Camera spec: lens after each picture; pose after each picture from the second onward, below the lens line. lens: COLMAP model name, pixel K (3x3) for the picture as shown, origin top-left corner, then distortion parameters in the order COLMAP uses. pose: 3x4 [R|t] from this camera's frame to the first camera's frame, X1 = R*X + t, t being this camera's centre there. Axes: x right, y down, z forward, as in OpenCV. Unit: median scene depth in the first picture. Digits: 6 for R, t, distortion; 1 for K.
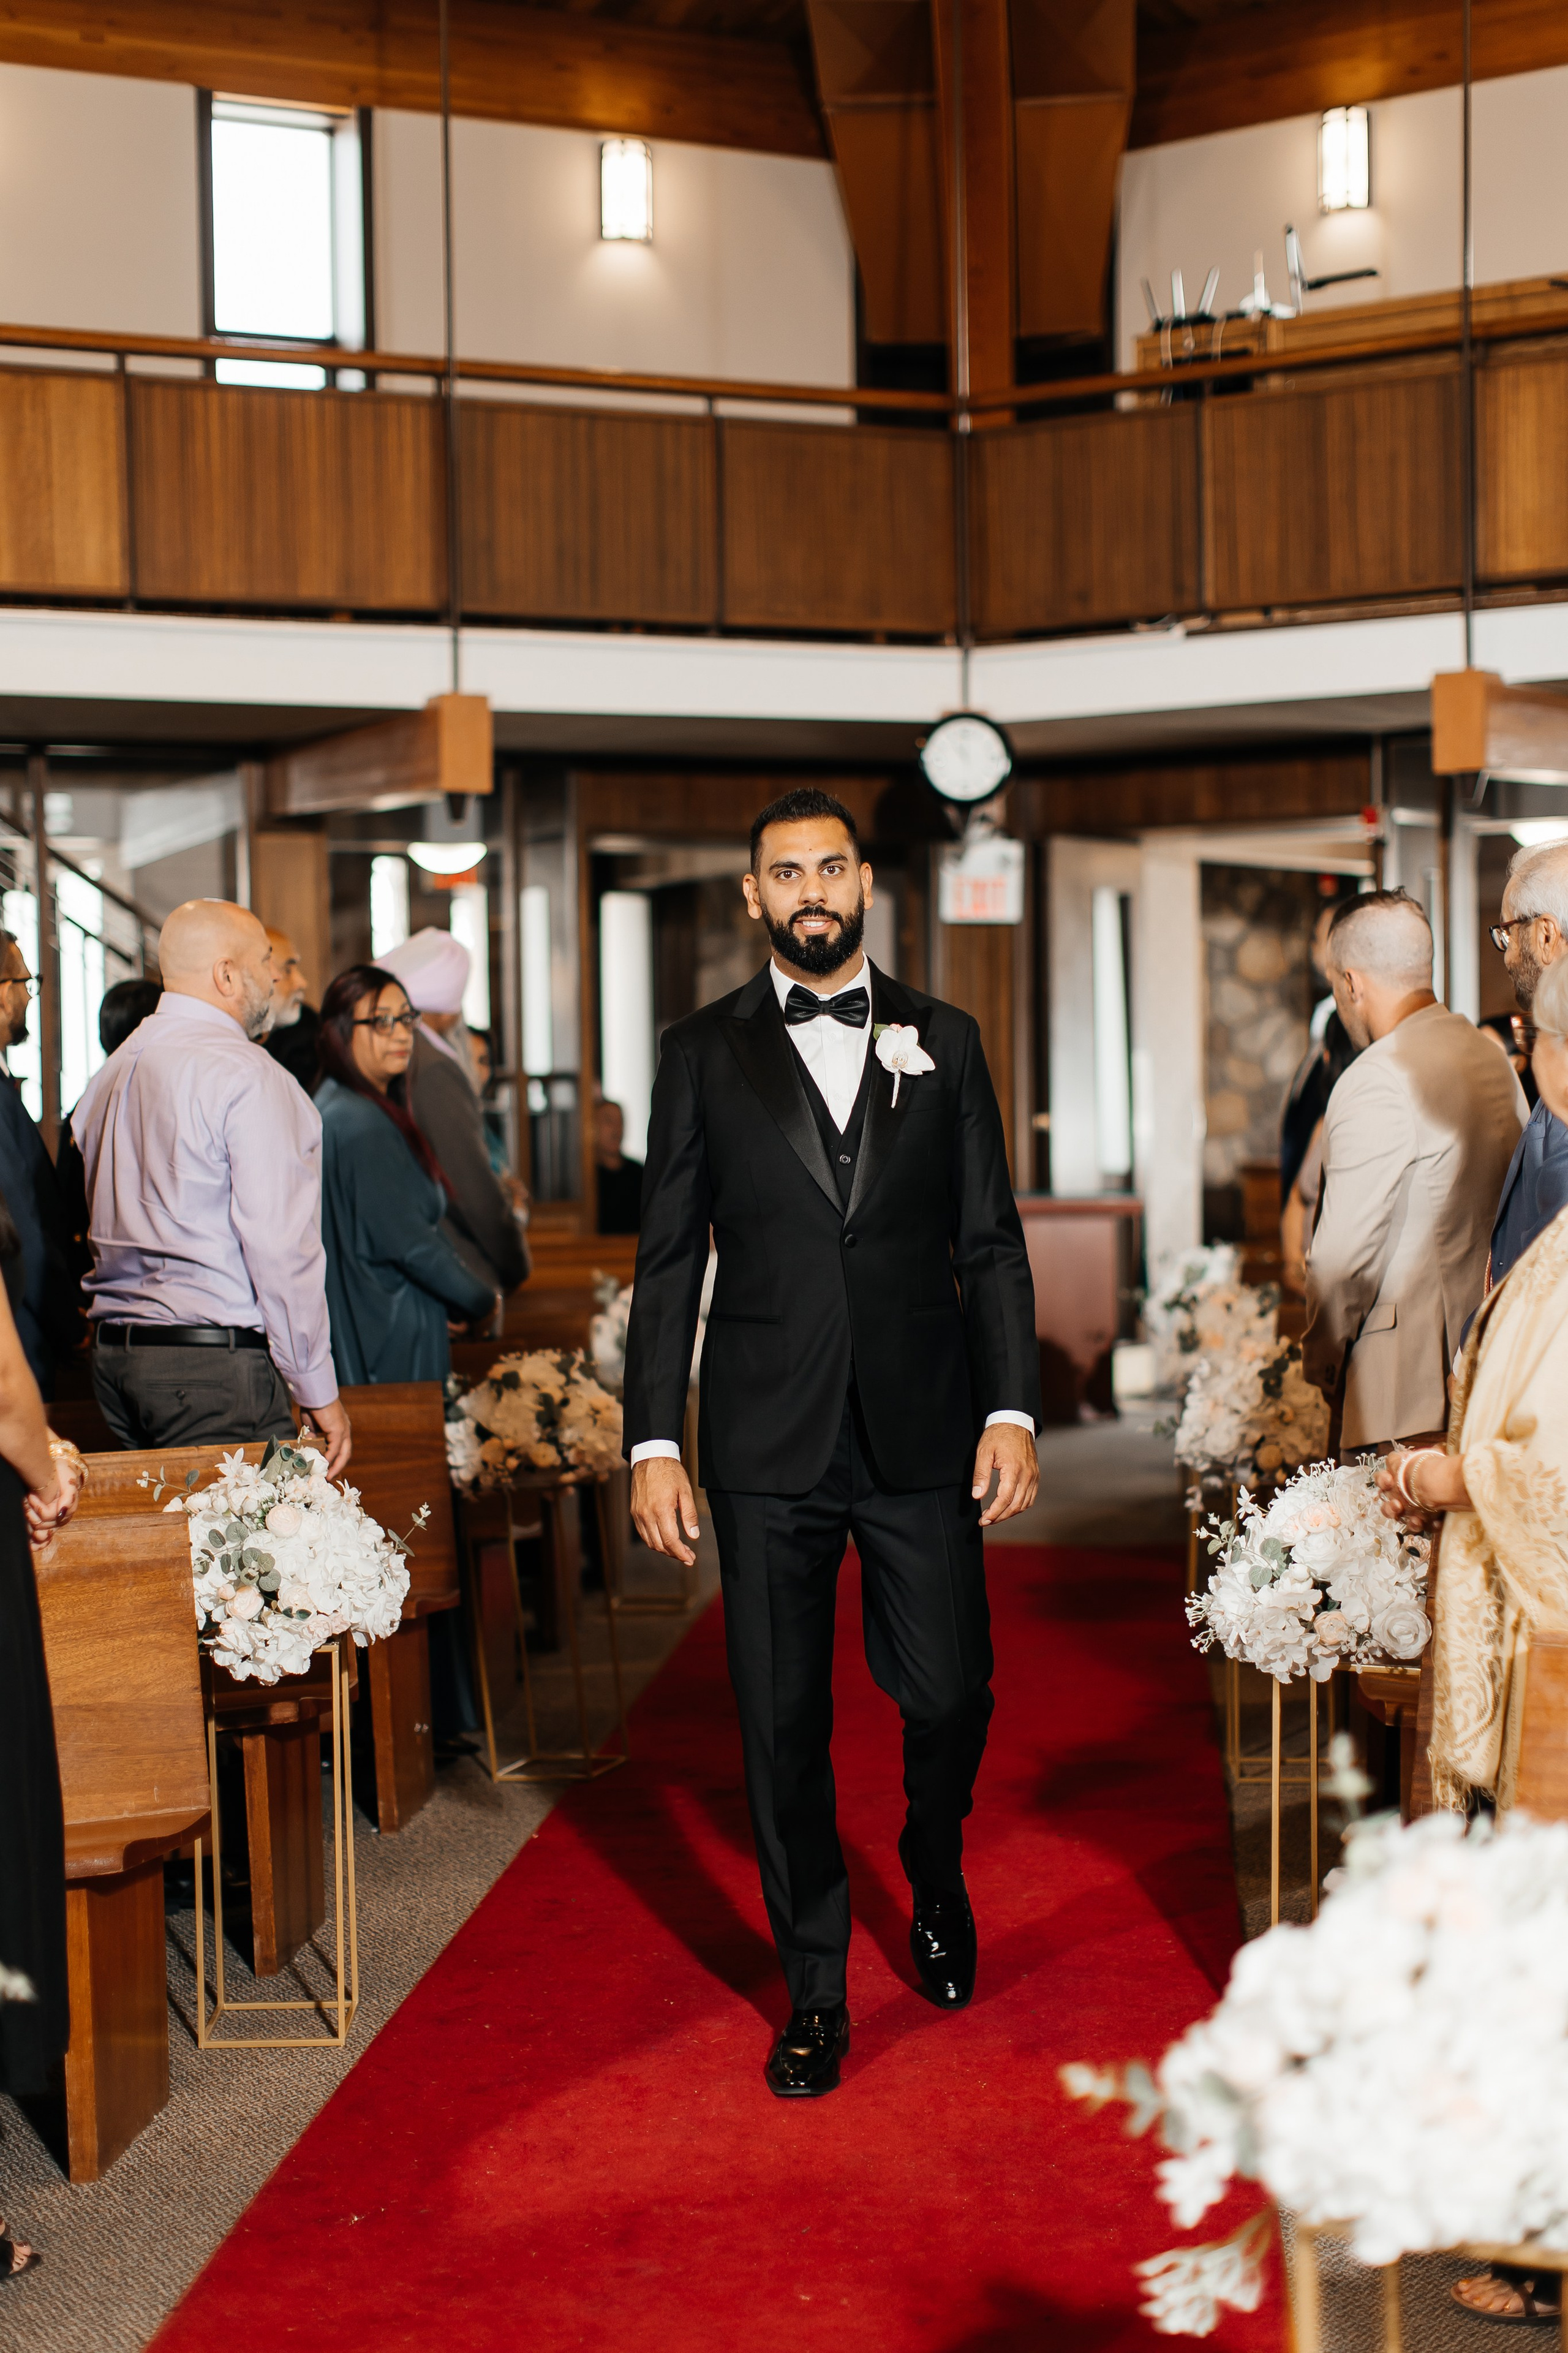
lens RADIAL K [[5258.2, 0, 784.0], [0, 5258.2, 1176.5], [0, 0, 1]] dist [0.003579, 0.436569]
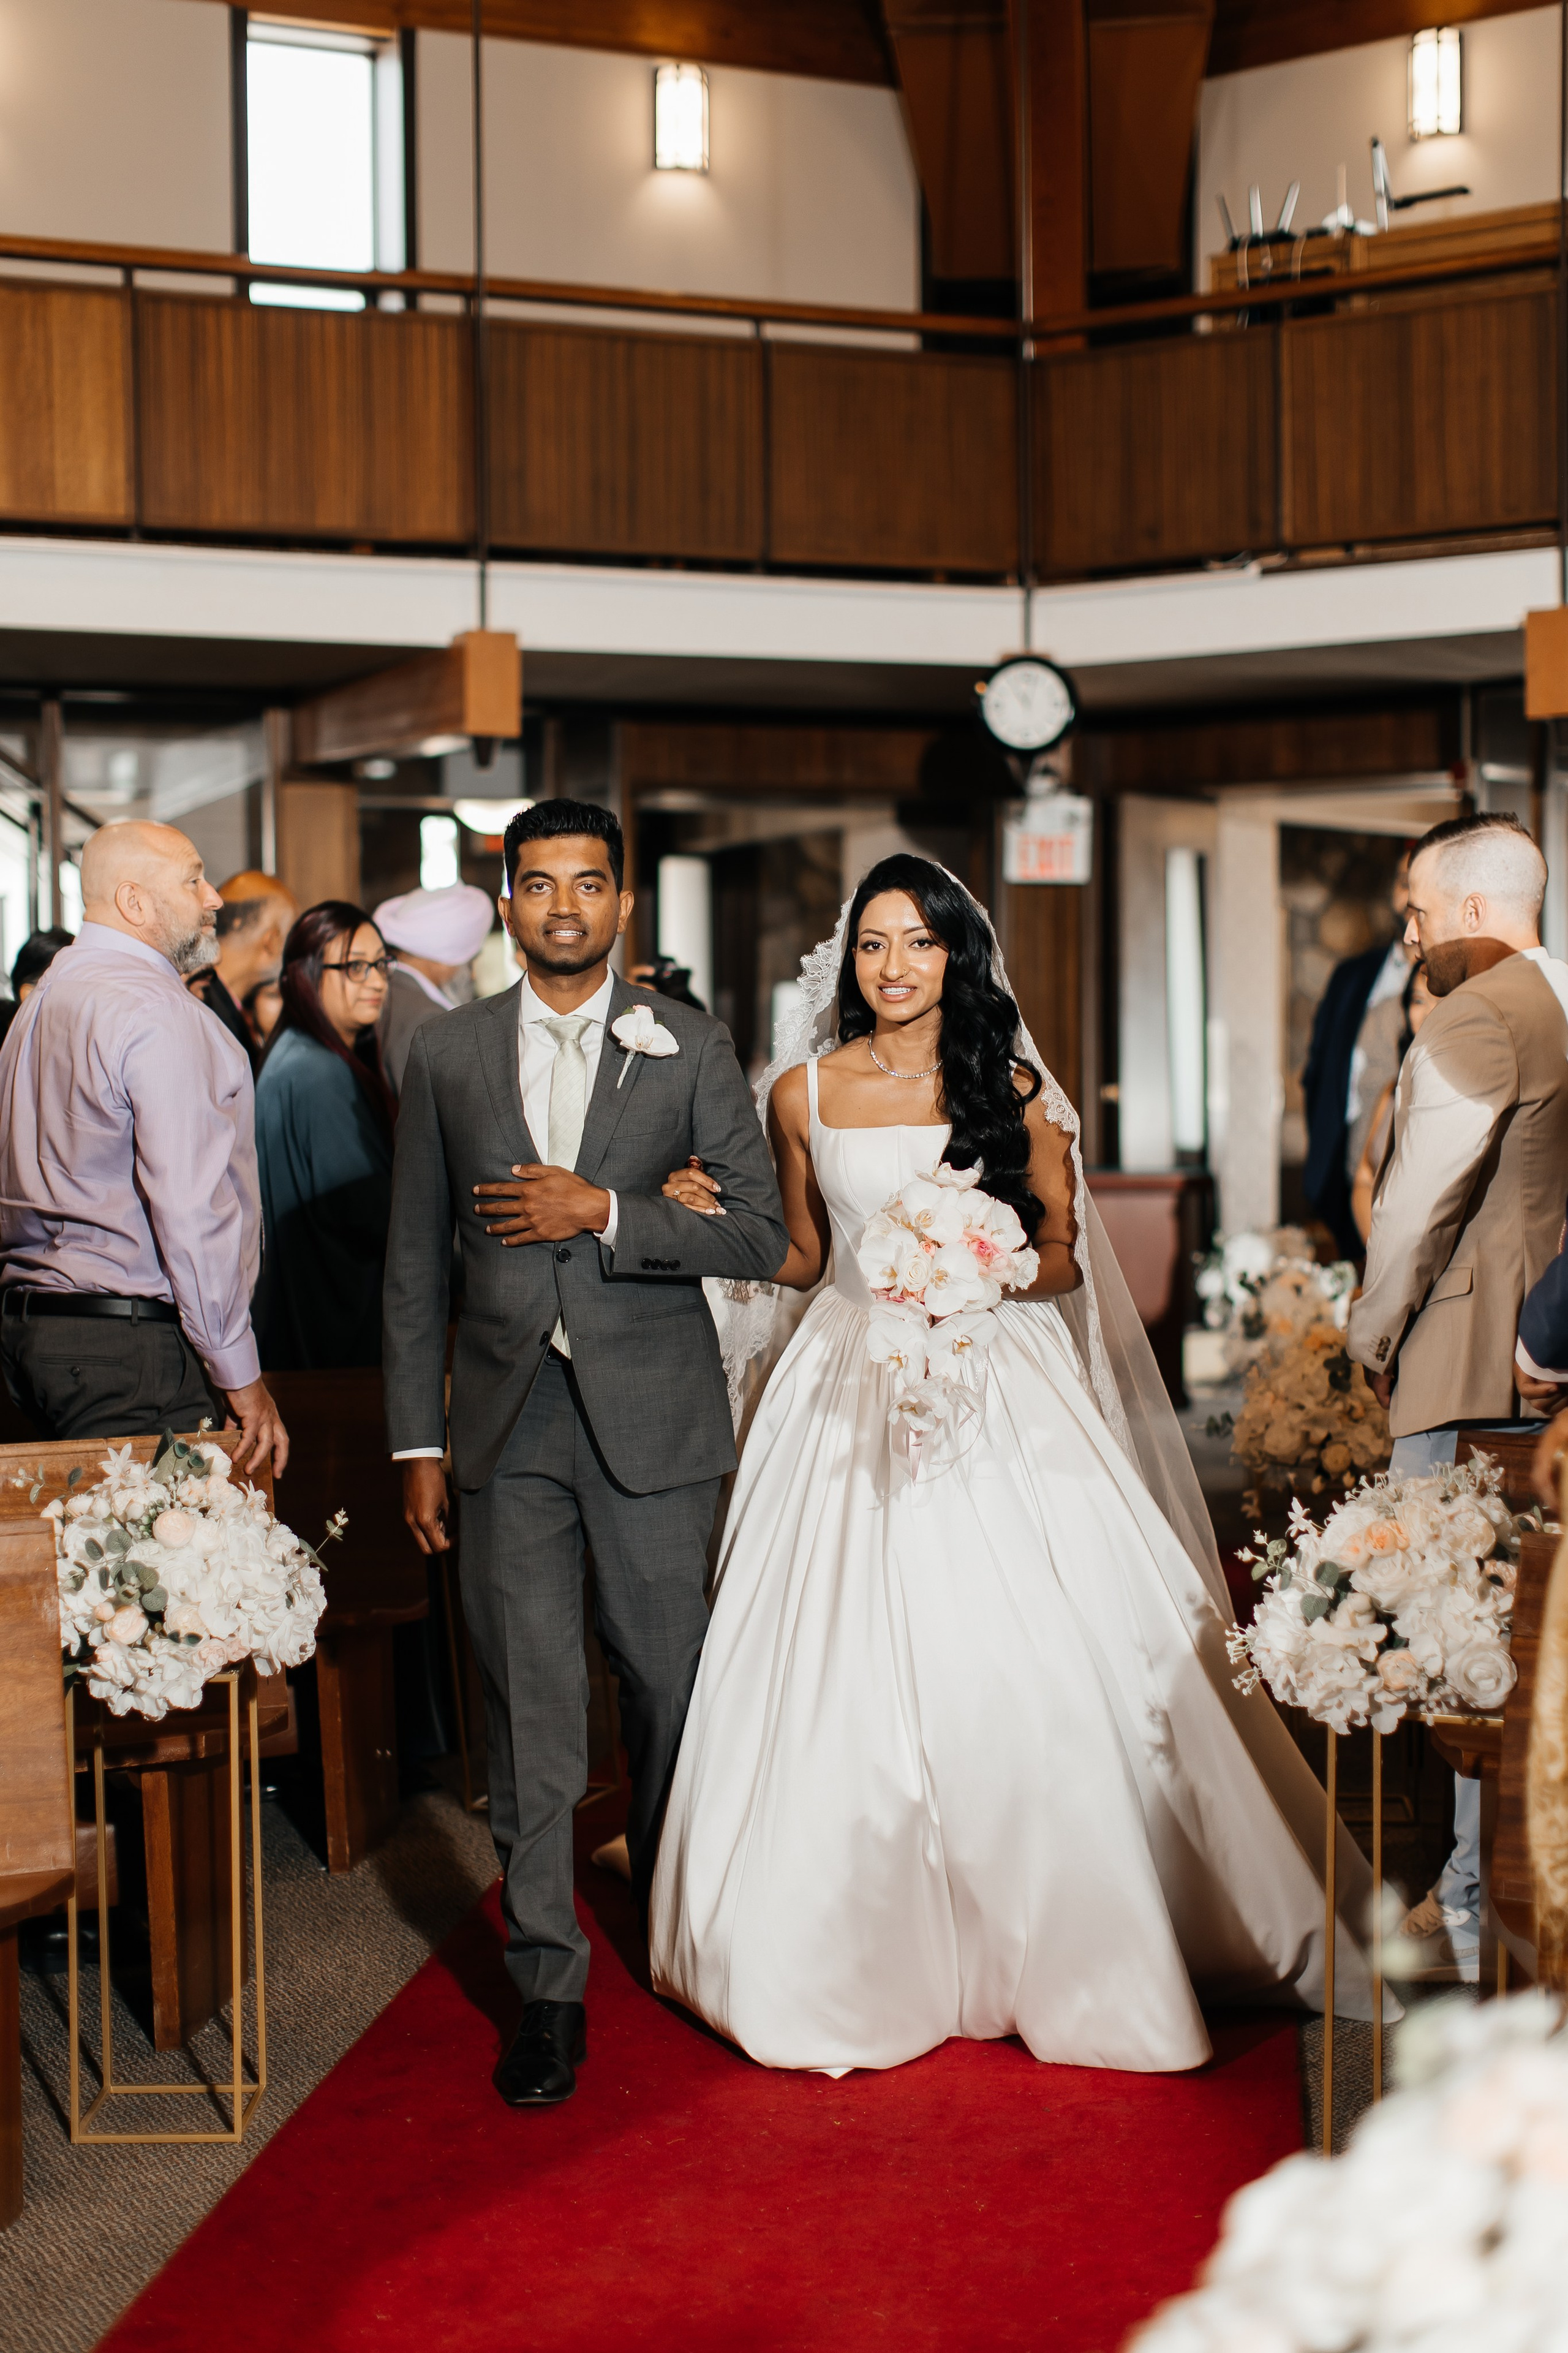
lens RADIAL K [[4742.8, 0, 785.3], [0, 4742.8, 1122.5], [0, 0, 1]] dist [-0.002417, 0.293661]
pose [[0.999464, 0.006467, -0.032084, 0.019572], [-0.006795, 0.999926, -0.010128, 0.004321], [0.032016, 0.010341, 0.999434, 0.155142]]
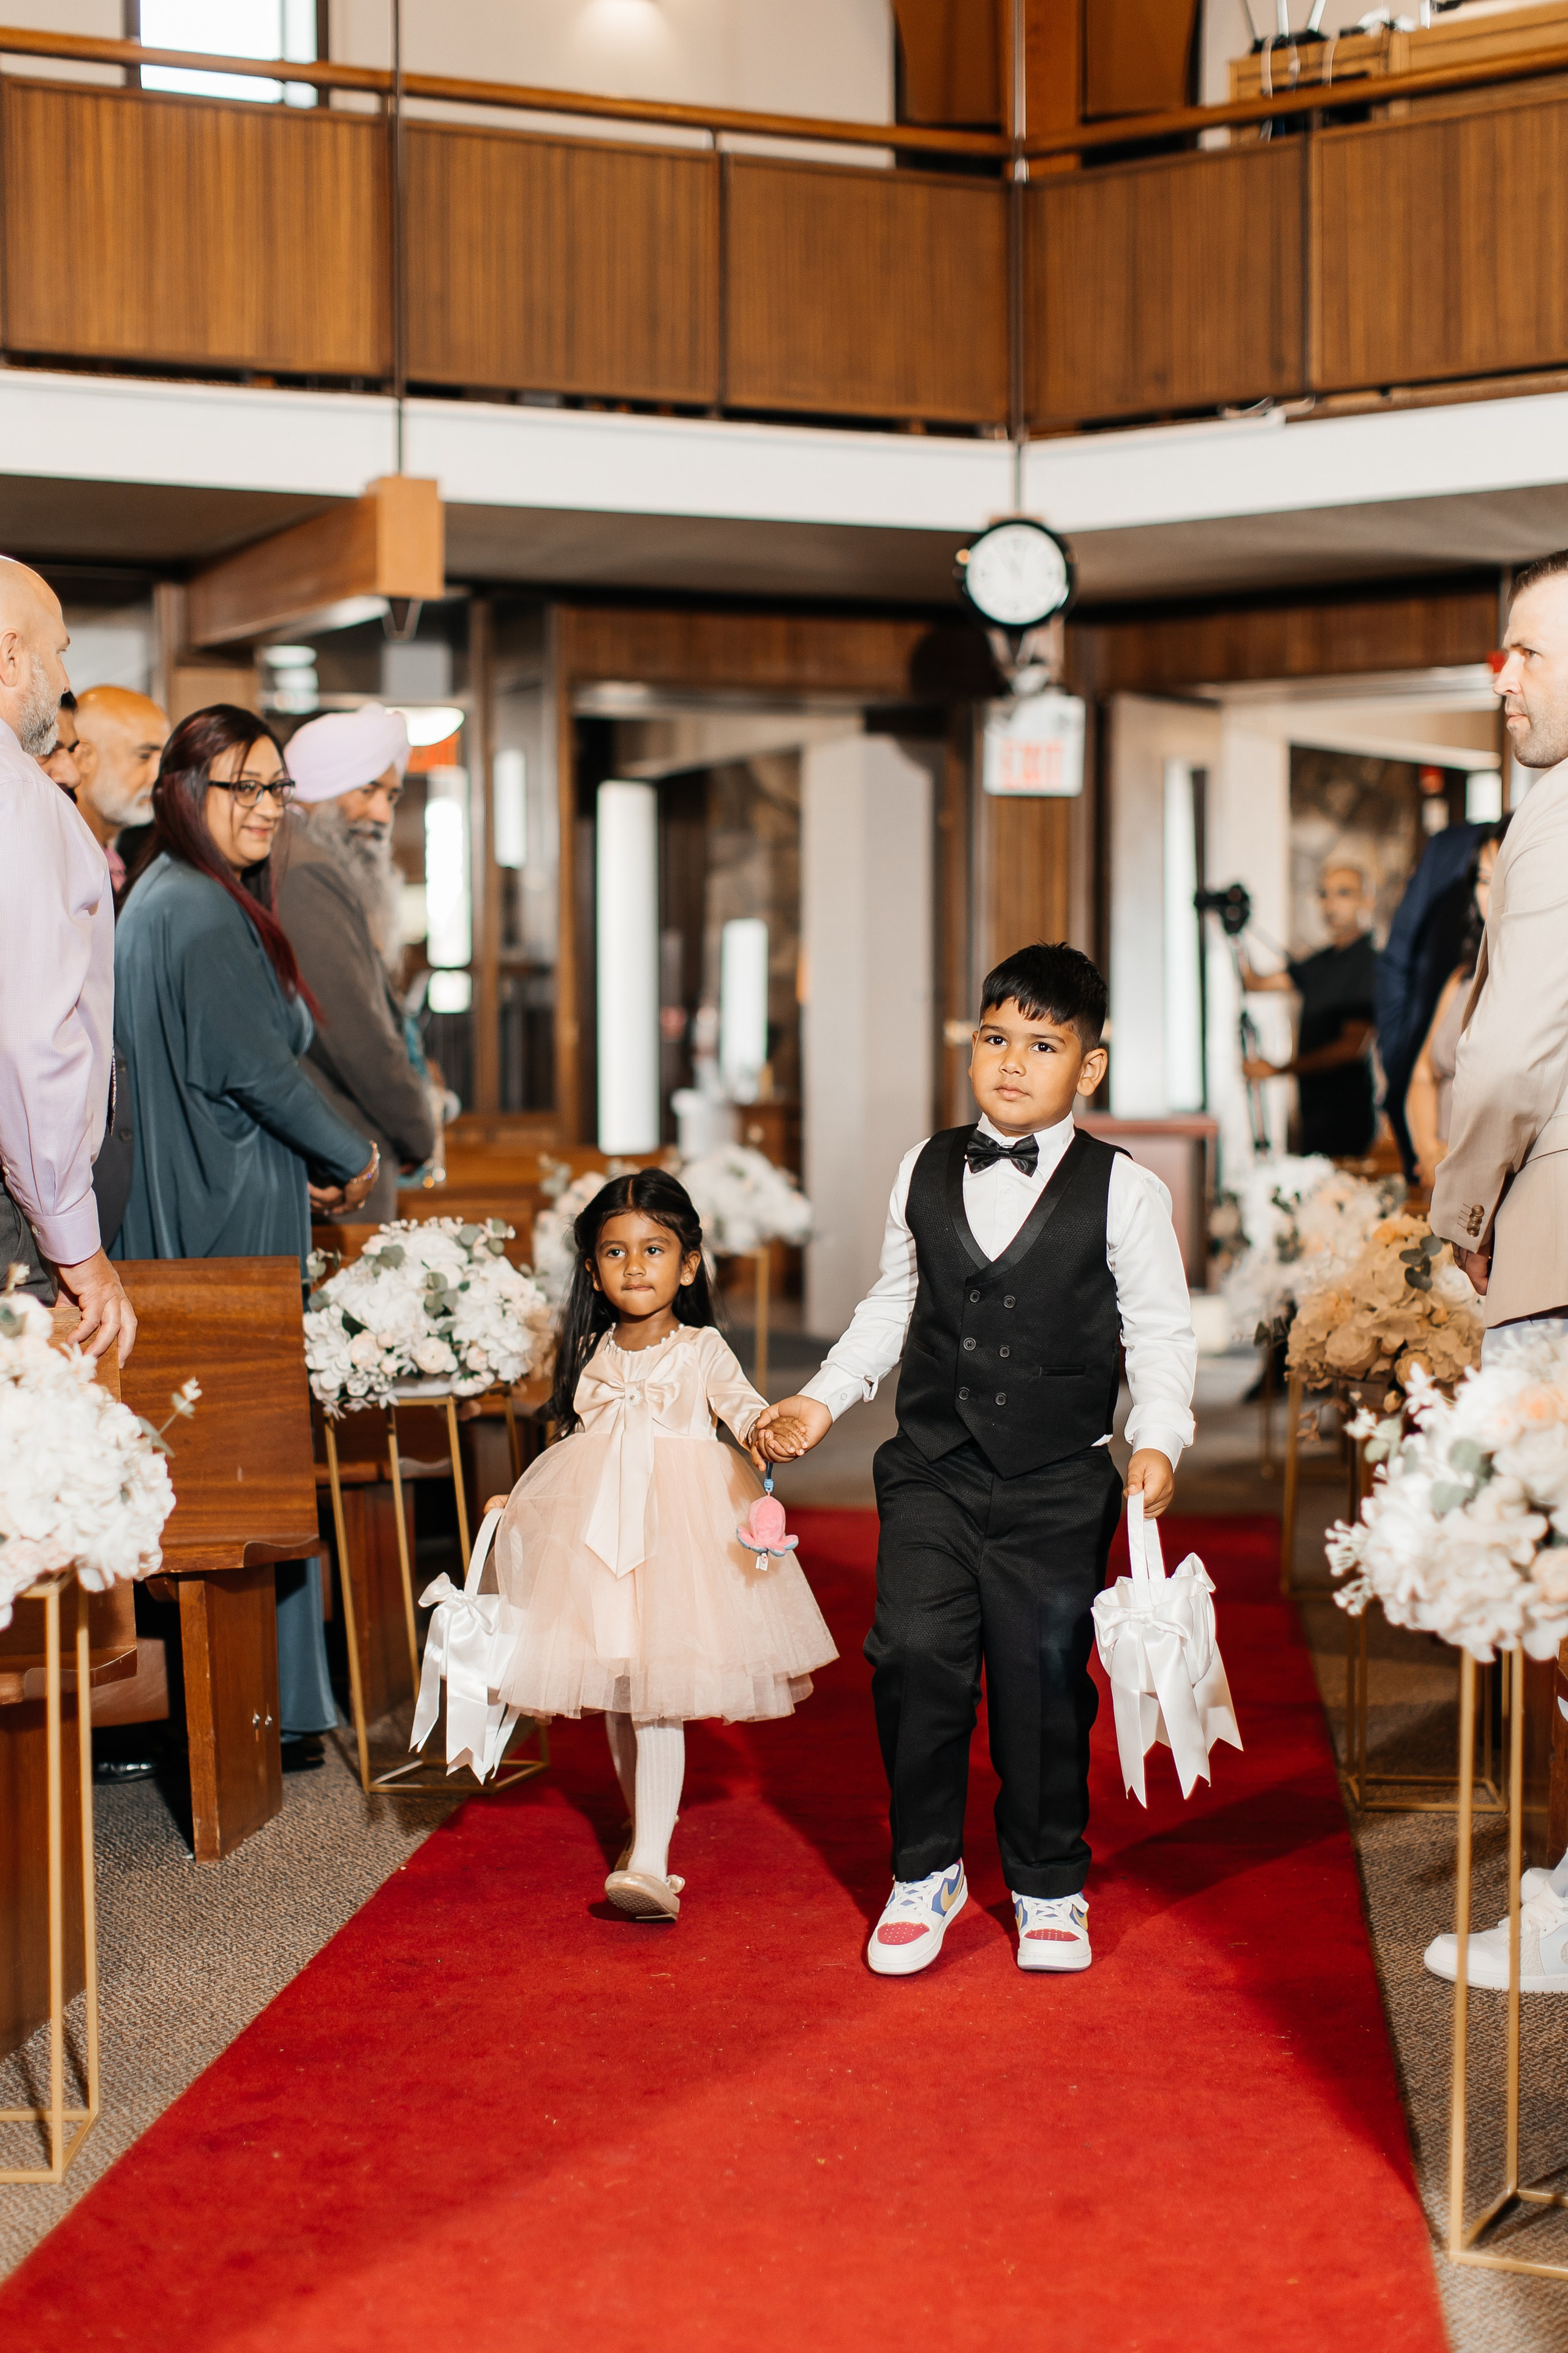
lens RADIAL K [[4534.7, 0, 758.7], [0, 4534.7, 1356.7], [0, 0, 1]] dist [0.029795, -0.145886]
pose [[0.999671, 0.012557, -0.022381, 0.011717], [-0.012150, 0.999761, 0.018200, 0.032655], [0.022604, -0.017922, 0.999584, 0.287862]]
